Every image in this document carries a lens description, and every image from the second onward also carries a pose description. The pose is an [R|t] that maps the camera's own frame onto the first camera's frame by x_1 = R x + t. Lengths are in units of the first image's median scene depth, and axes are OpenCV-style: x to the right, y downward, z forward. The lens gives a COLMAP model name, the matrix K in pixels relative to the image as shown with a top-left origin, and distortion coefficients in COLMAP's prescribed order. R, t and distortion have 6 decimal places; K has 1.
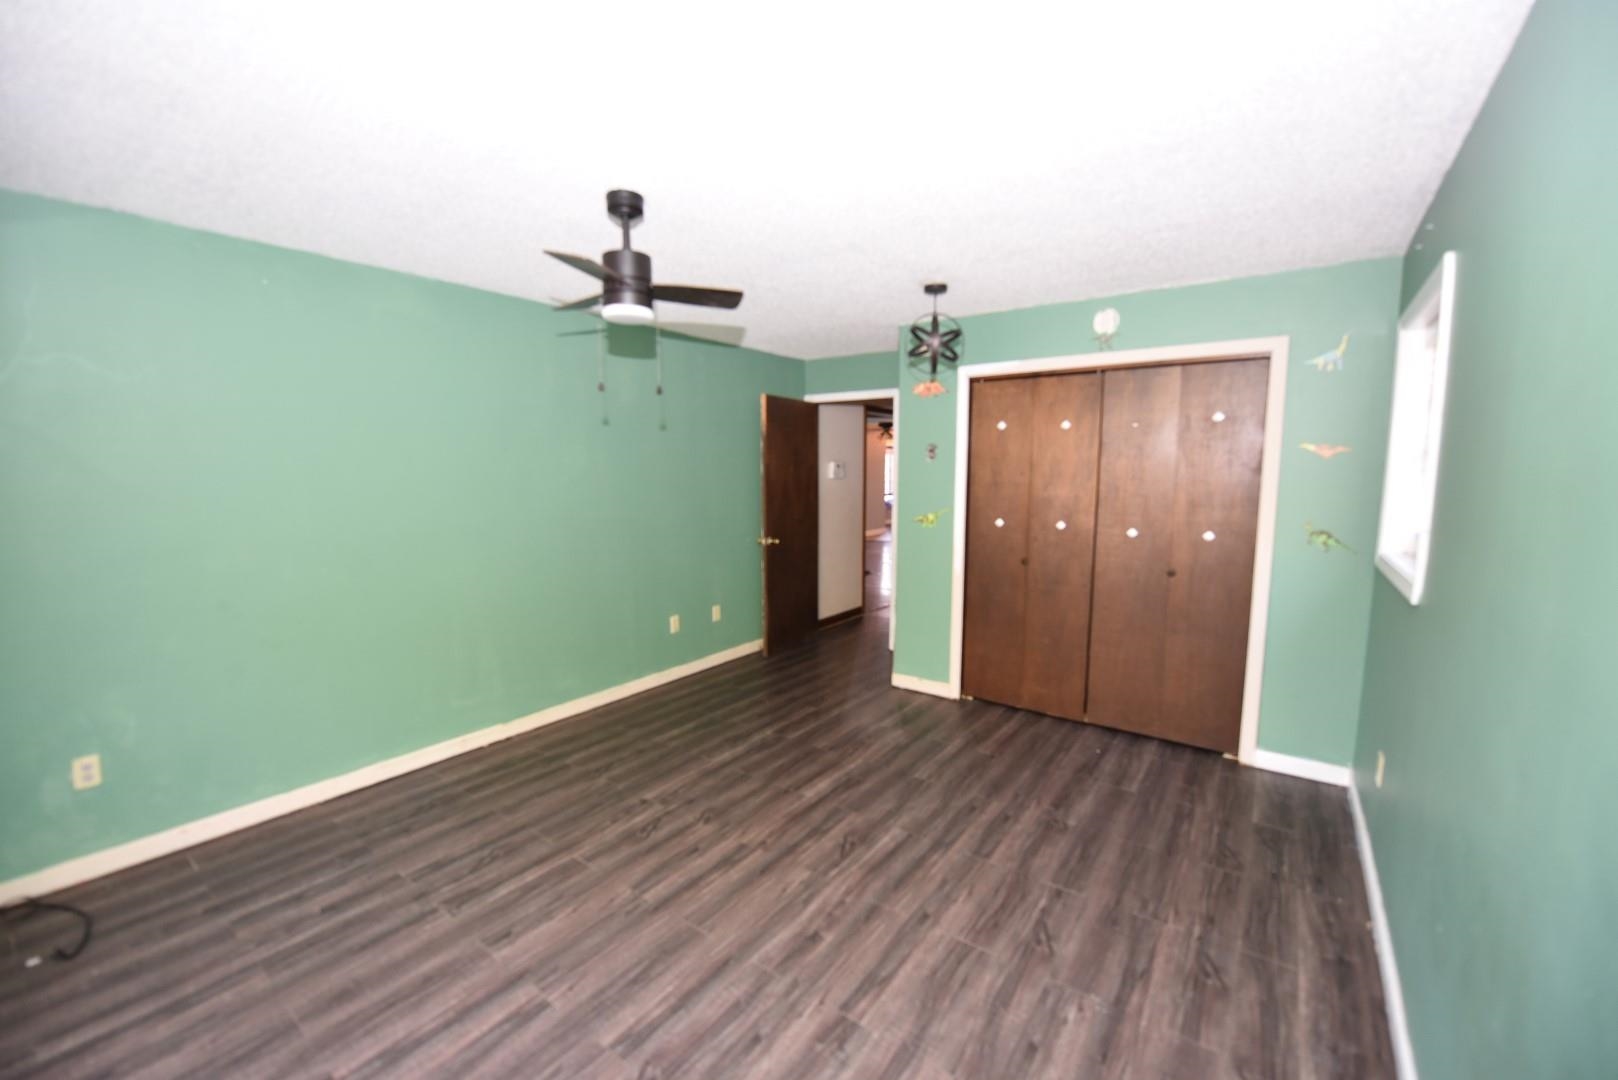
lens RADIAL K [[650.5, 0, 814.1], [0, 650.5, 539.2], [0, 0, 1]] dist [-0.009981, -0.003942]
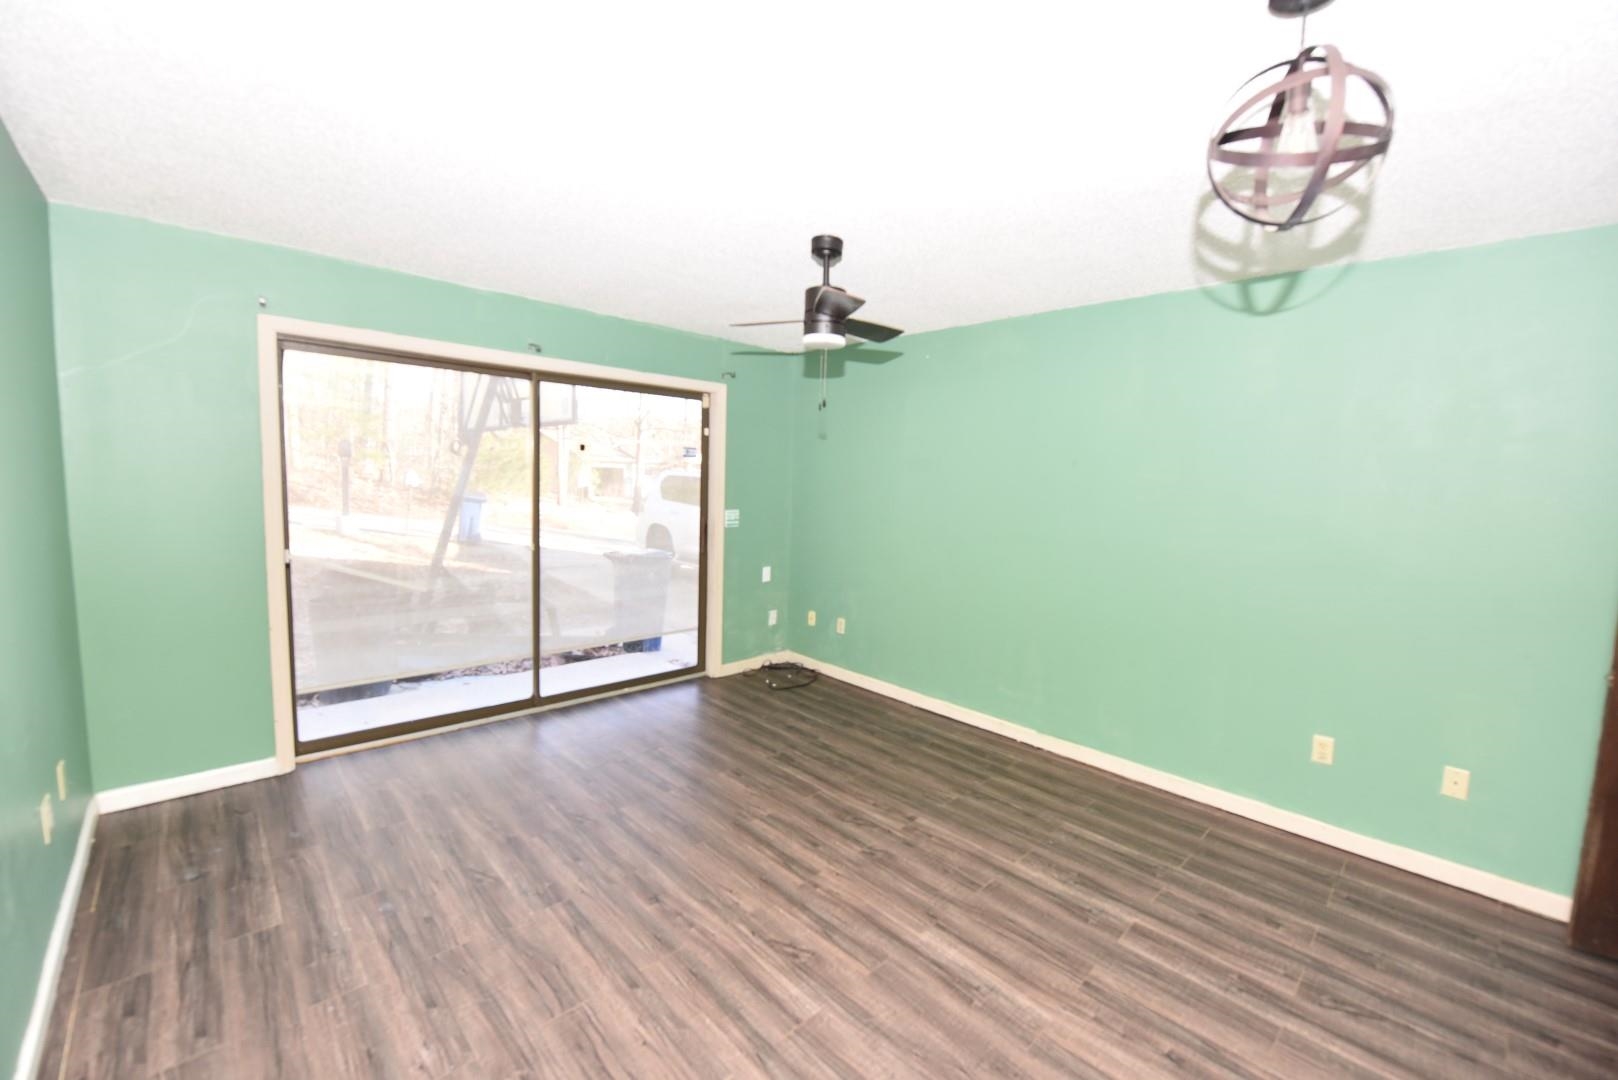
lens RADIAL K [[650.5, 0, 814.1], [0, 650.5, 539.2], [0, 0, 1]] dist [-0.009981, -0.003942]
pose [[-0.172432, 0.090004, -0.980901, 0.747993], [-0.139535, 0.983543, 0.114775, -0.110336], [0.975088, 0.156661, -0.157035, 1.034492]]
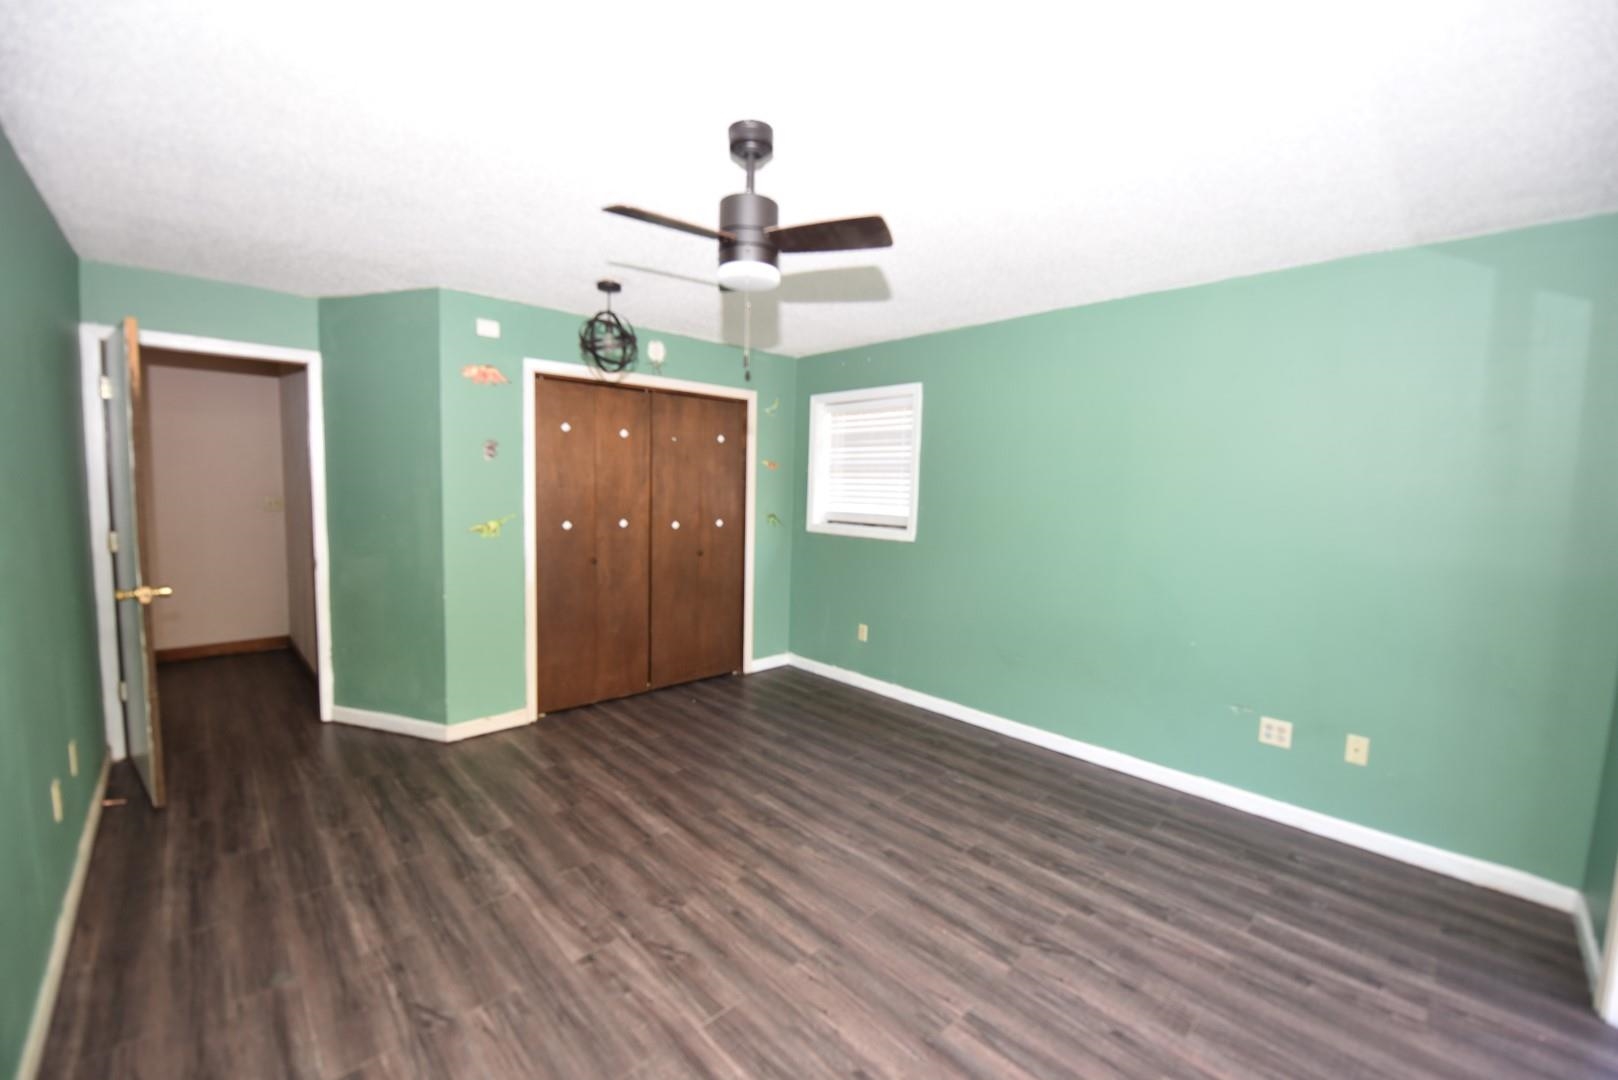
lens RADIAL K [[650.5, 0, 814.1], [0, 650.5, 539.2], [0, 0, 1]] dist [-0.009981, -0.003942]
pose [[0.173998, -0.080562, 0.981445, -0.922180], [0.082167, 0.994360, 0.067055, -0.059277], [-0.981312, 0.068975, 0.179636, 0.678032]]
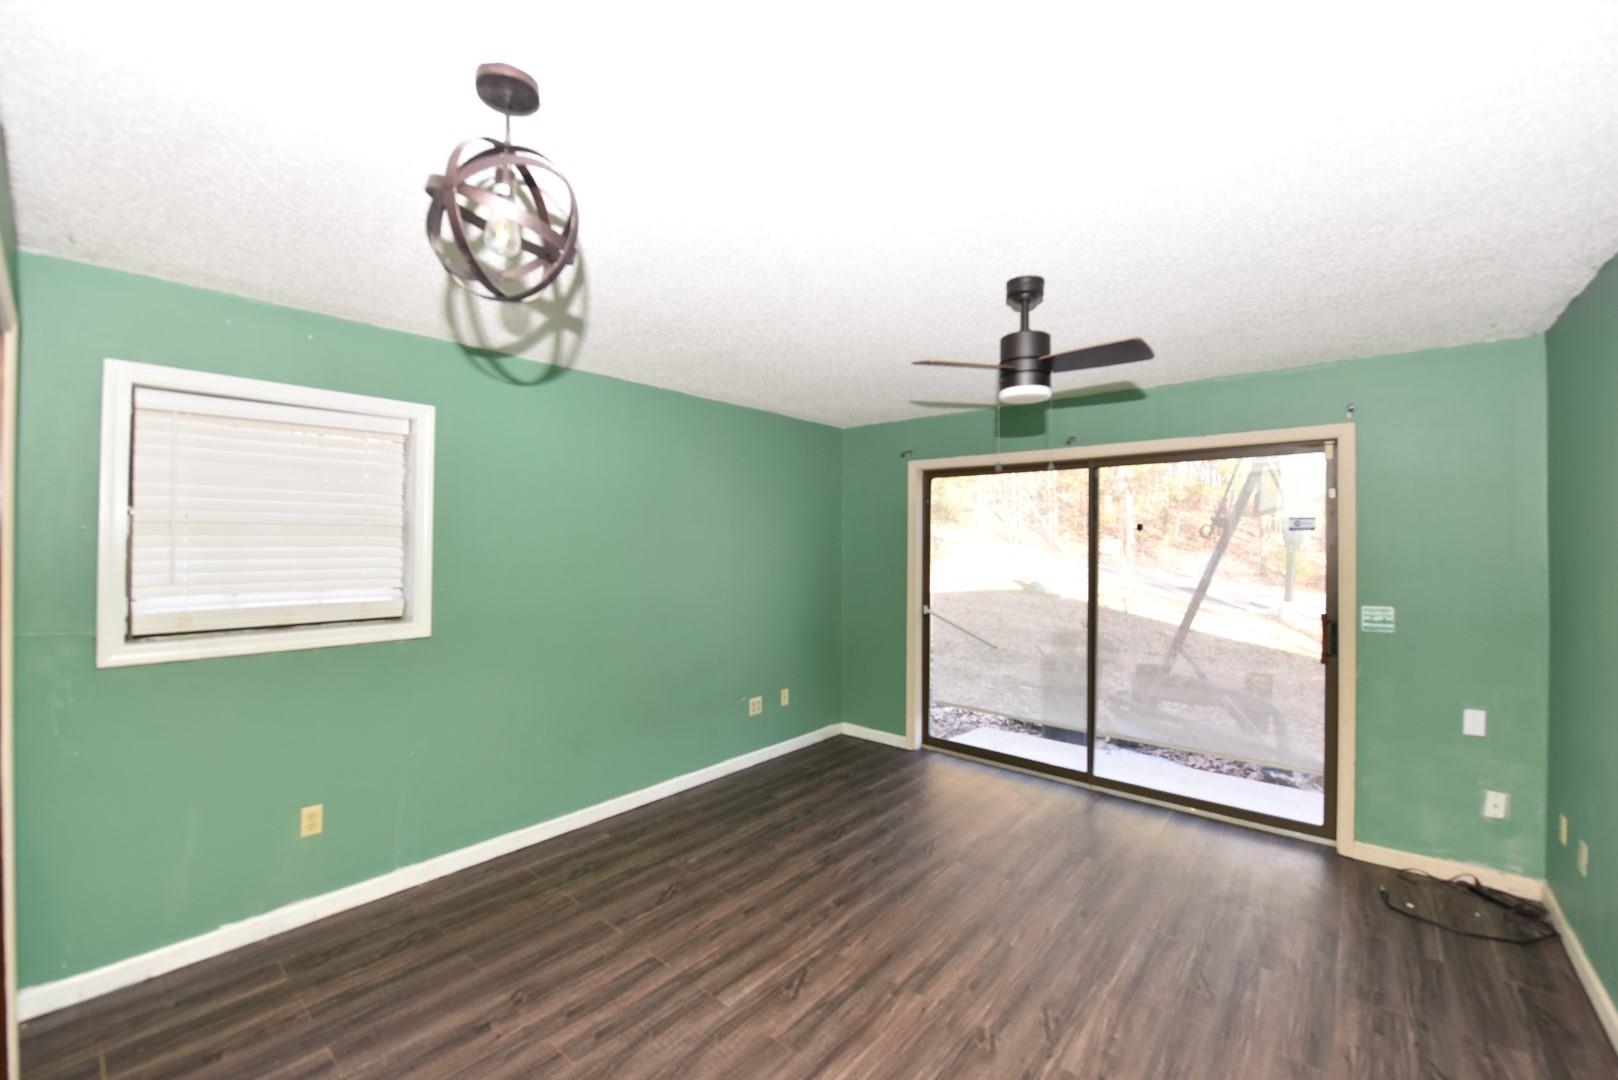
lens RADIAL K [[650.5, 0, 814.1], [0, 650.5, 539.2], [0, 0, 1]] dist [-0.009981, -0.003942]
pose [[-0.997371, -0.003587, 0.072375, -0.031269], [0.003626, 0.995052, 0.099292, -0.190989], [-0.072373, 0.099293, -0.992423, 1.726209]]
